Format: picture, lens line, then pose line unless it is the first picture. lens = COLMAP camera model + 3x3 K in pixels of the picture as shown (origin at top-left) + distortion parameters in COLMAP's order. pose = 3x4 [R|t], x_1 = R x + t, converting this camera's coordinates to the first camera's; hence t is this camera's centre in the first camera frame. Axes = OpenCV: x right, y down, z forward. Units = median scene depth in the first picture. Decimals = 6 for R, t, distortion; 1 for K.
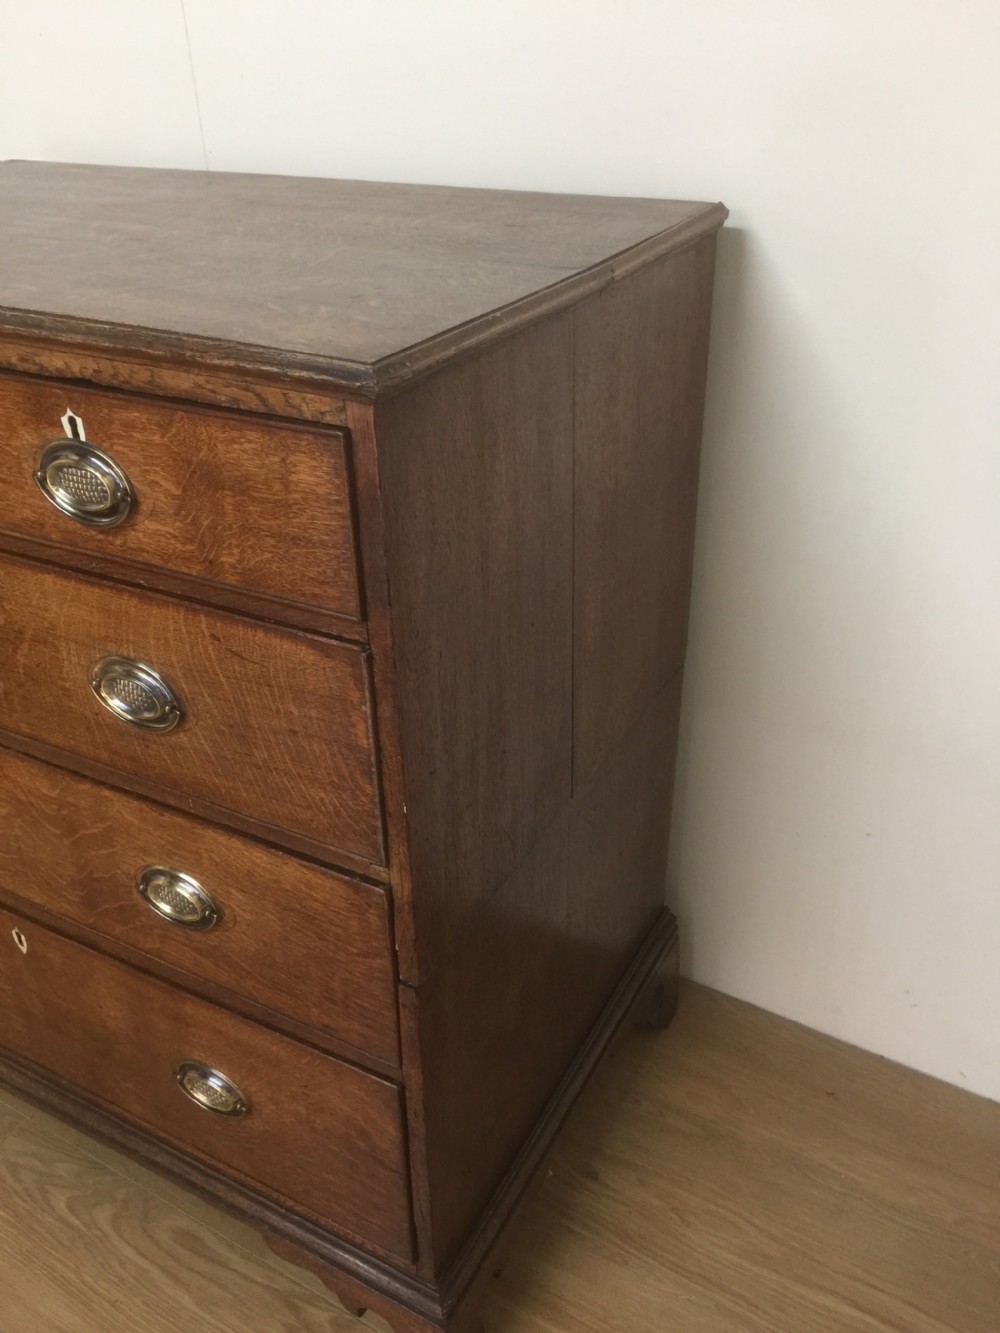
lens RADIAL K [[1144.9, 0, 494.8], [0, 1144.9, 661.3], [0, 0, 1]] dist [0.086325, -0.119898]
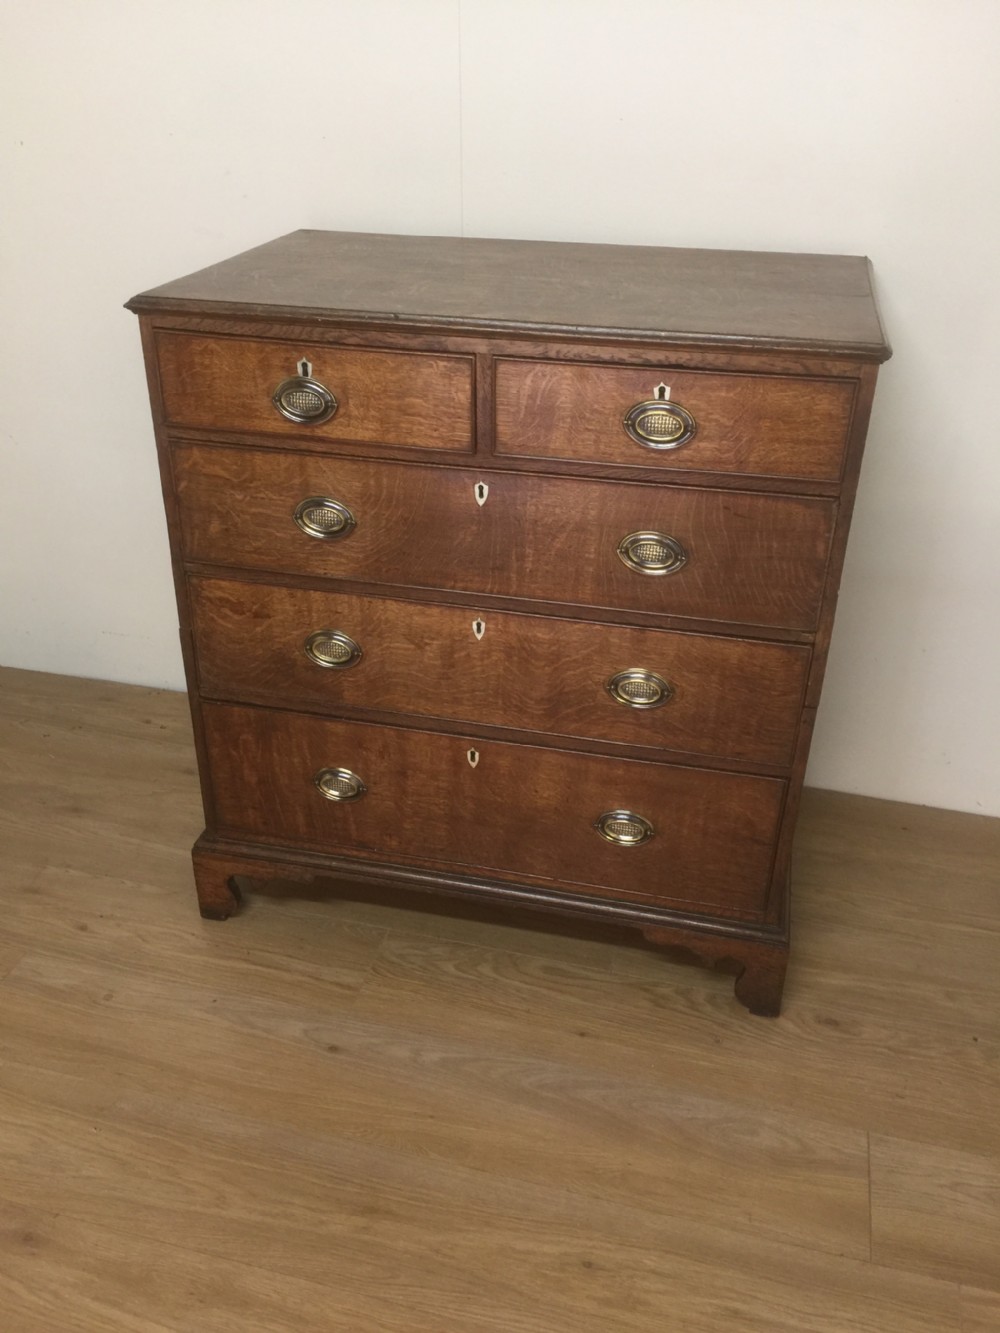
lens RADIAL K [[1144.9, 0, 502.4], [0, 1144.9, 660.5], [0, 0, 1]] dist [0.086325, -0.119898]
pose [[0.960855, -0.101775, 0.257682, -0.937796], [0.107833, 0.994124, -0.009450, 0.171362], [-0.255206, 0.036867, 0.966184, -0.551998]]
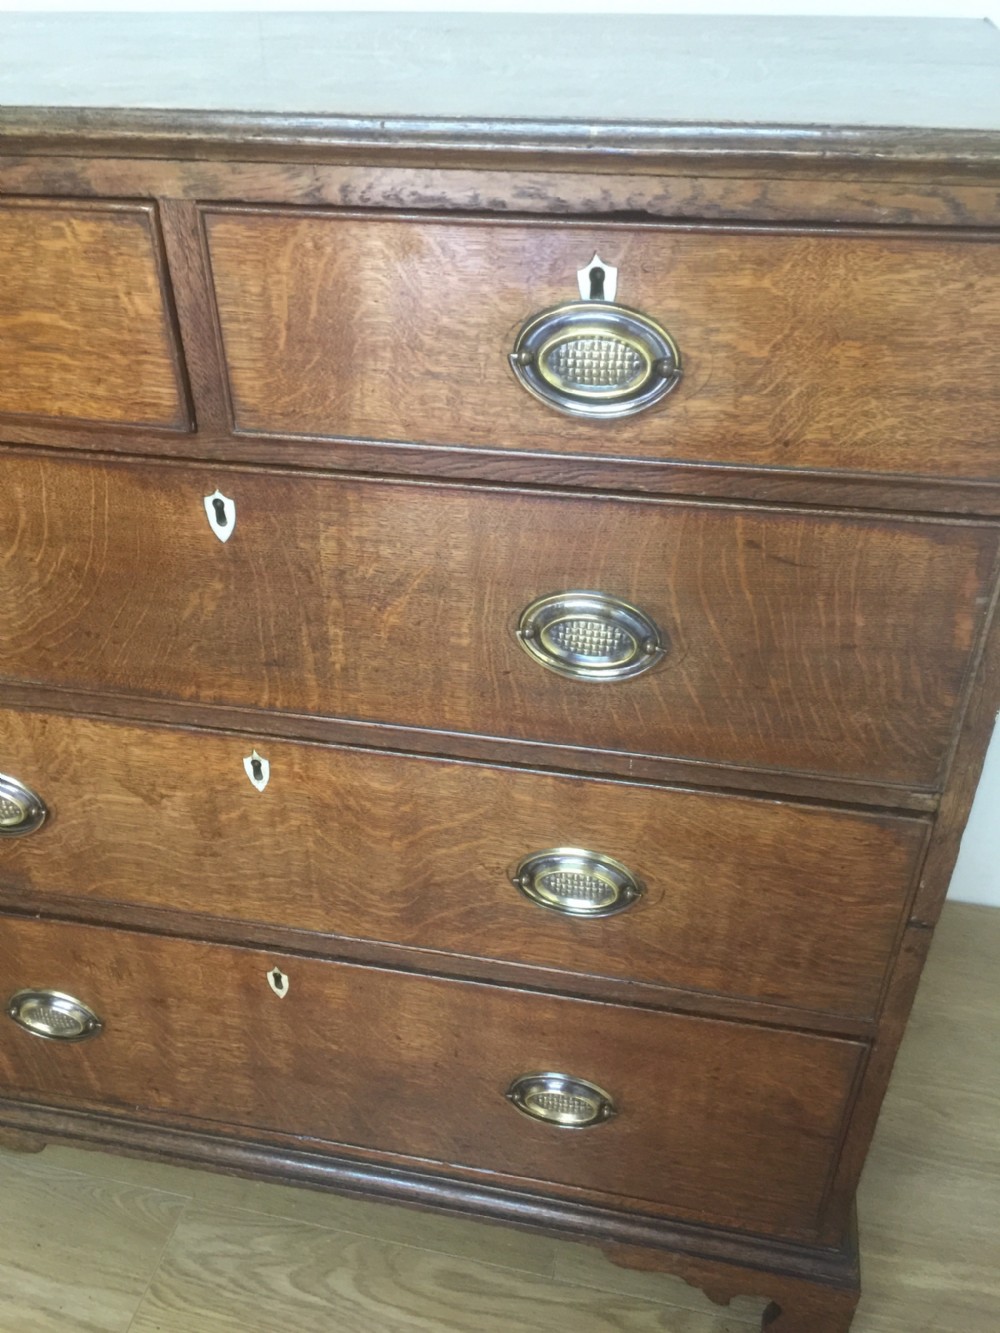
lens RADIAL K [[1144.9, 0, 495.9], [0, 1144.9, 655.6], [0, 0, 1]] dist [0.086325, -0.119898]
pose [[0.953704, -0.151734, 0.259665, -0.556542], [0.139179, 0.988053, 0.066185, -0.019168], [-0.266605, -0.026981, 0.963428, 0.248341]]
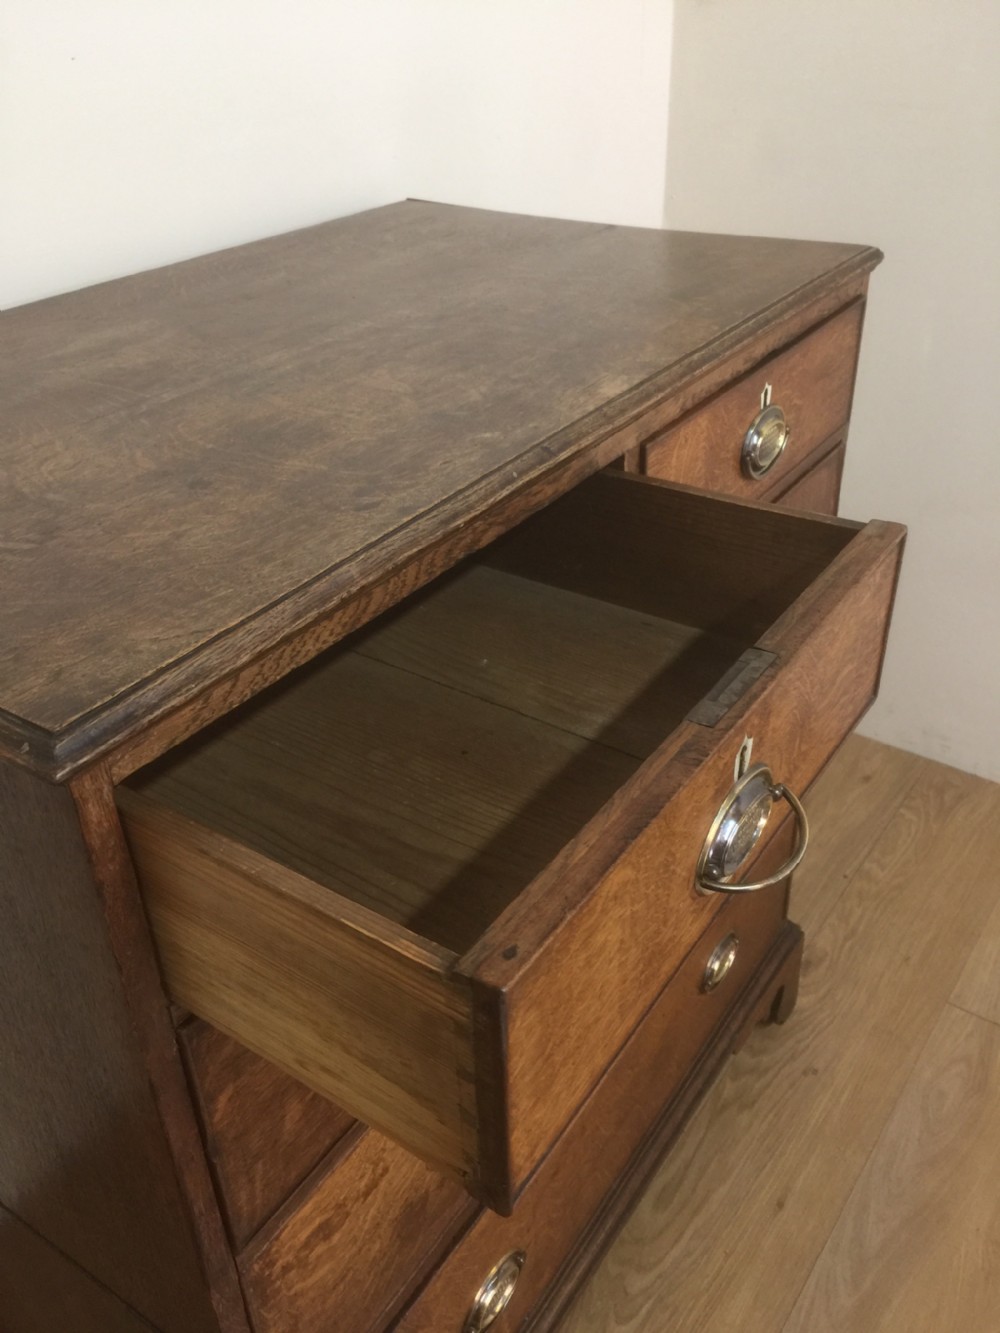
lens RADIAL K [[1144.9, 0, 507.3], [0, 1144.9, 654.9], [0, 0, 1]] dist [0.086325, -0.119898]
pose [[0.094197, -0.502824, 0.859241, -1.348426], [0.530113, 0.755879, 0.384222, -0.521127], [-0.842678, 0.419302, 0.337756, 0.791435]]
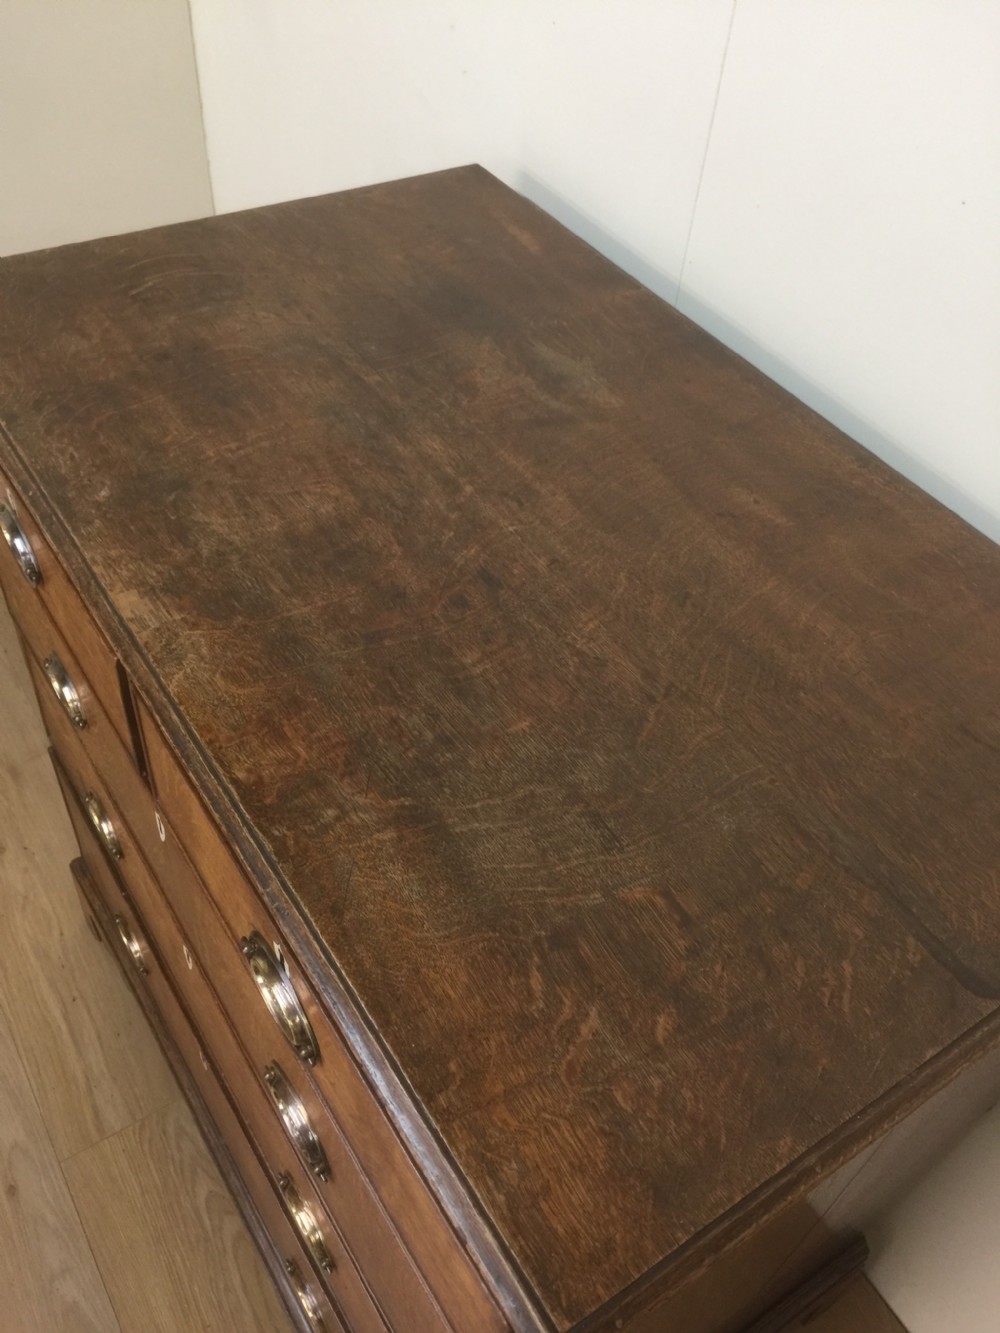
lens RADIAL K [[1144.9, 0, 500.3], [0, 1144.9, 666.0], [0, 0, 1]] dist [0.086325, -0.119898]
pose [[0.883096, 0.401823, -0.242241, -0.092314], [-0.323055, 0.895151, 0.307149, -0.589440], [0.340261, -0.192985, 0.920315, 0.281913]]
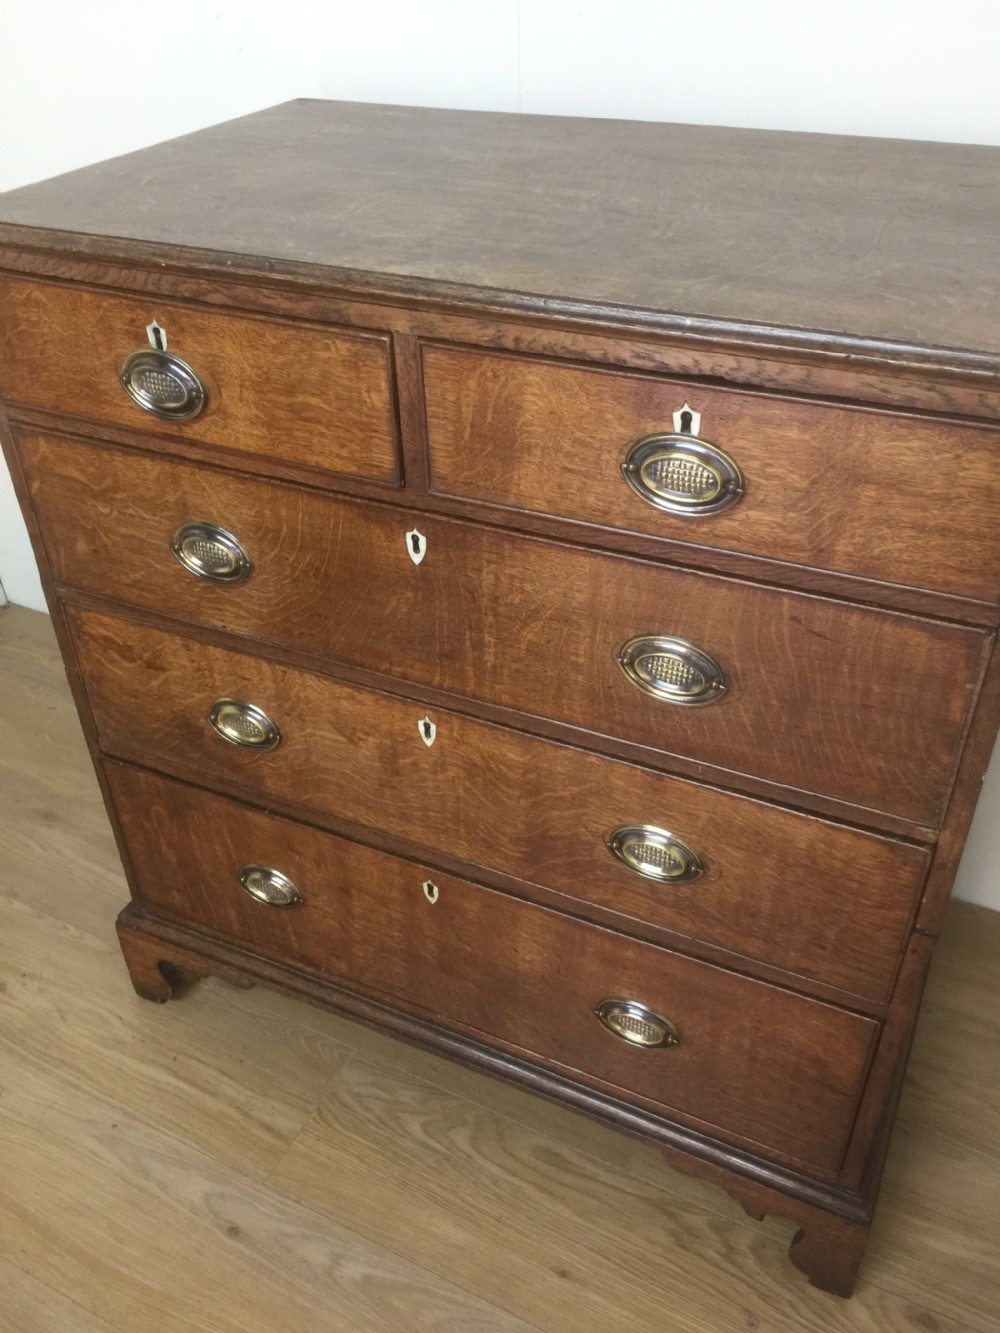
lens RADIAL K [[1144.9, 0, 500.7], [0, 1144.9, 660.2], [0, 0, 1]] dist [0.086325, -0.119898]
pose [[0.998195, -0.031857, 0.050918, -0.497723], [0.027200, 0.995600, 0.089669, -0.074602], [-0.053551, -0.088122, 0.994669, -0.020915]]
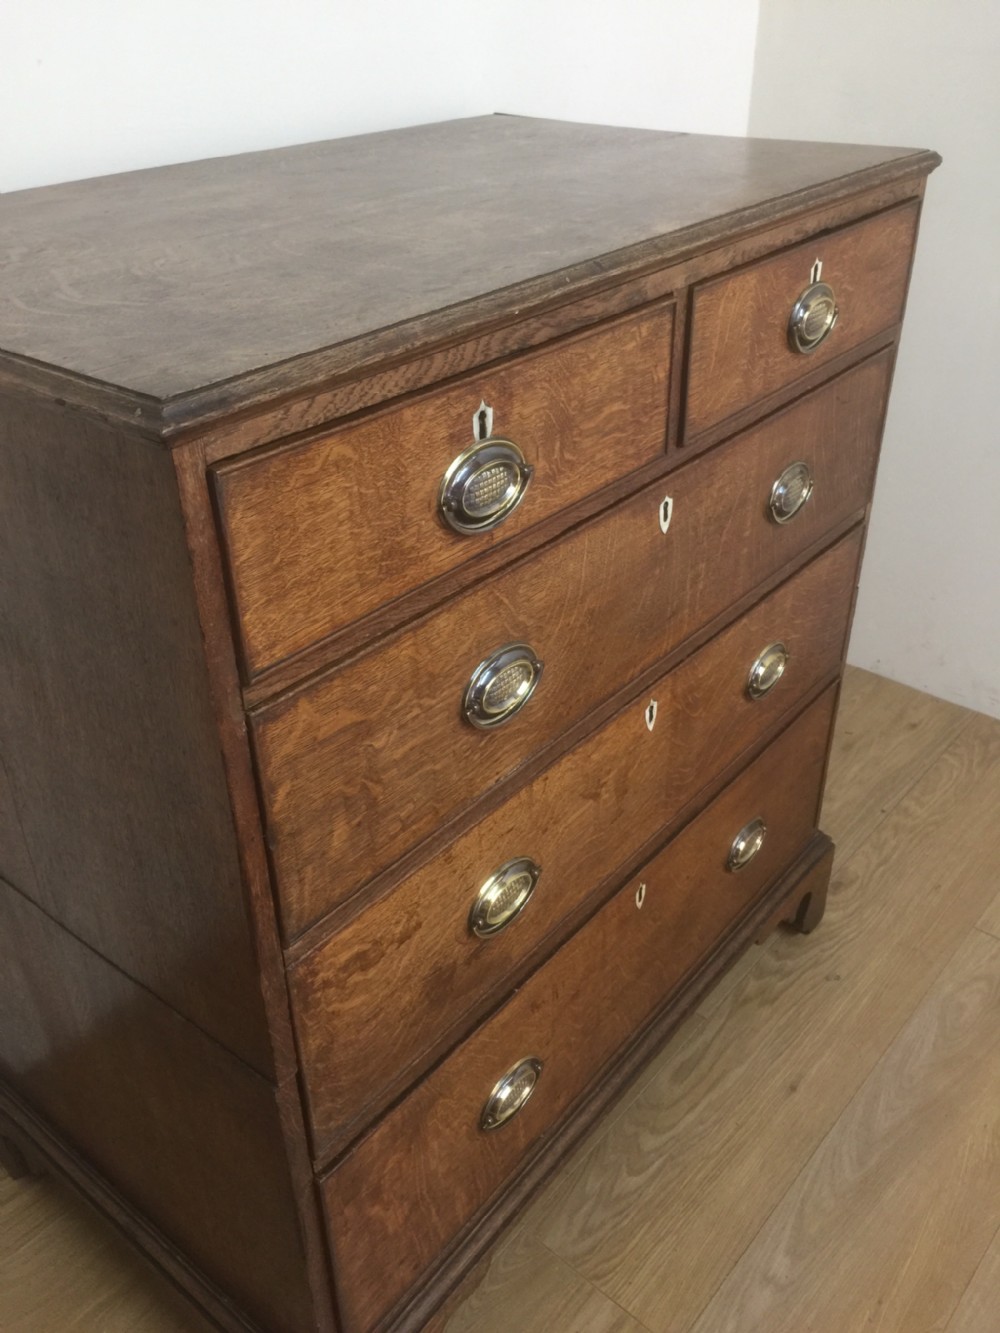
lens RADIAL K [[1144.9, 0, 503.3], [0, 1144.9, 665.2], [0, 0, 1]] dist [0.086325, -0.119898]
pose [[0.176912, -0.497622, 0.849161, -1.500058], [0.507869, 0.785189, 0.354326, -0.423530], [-0.843072, 0.368578, 0.391637, 0.804906]]
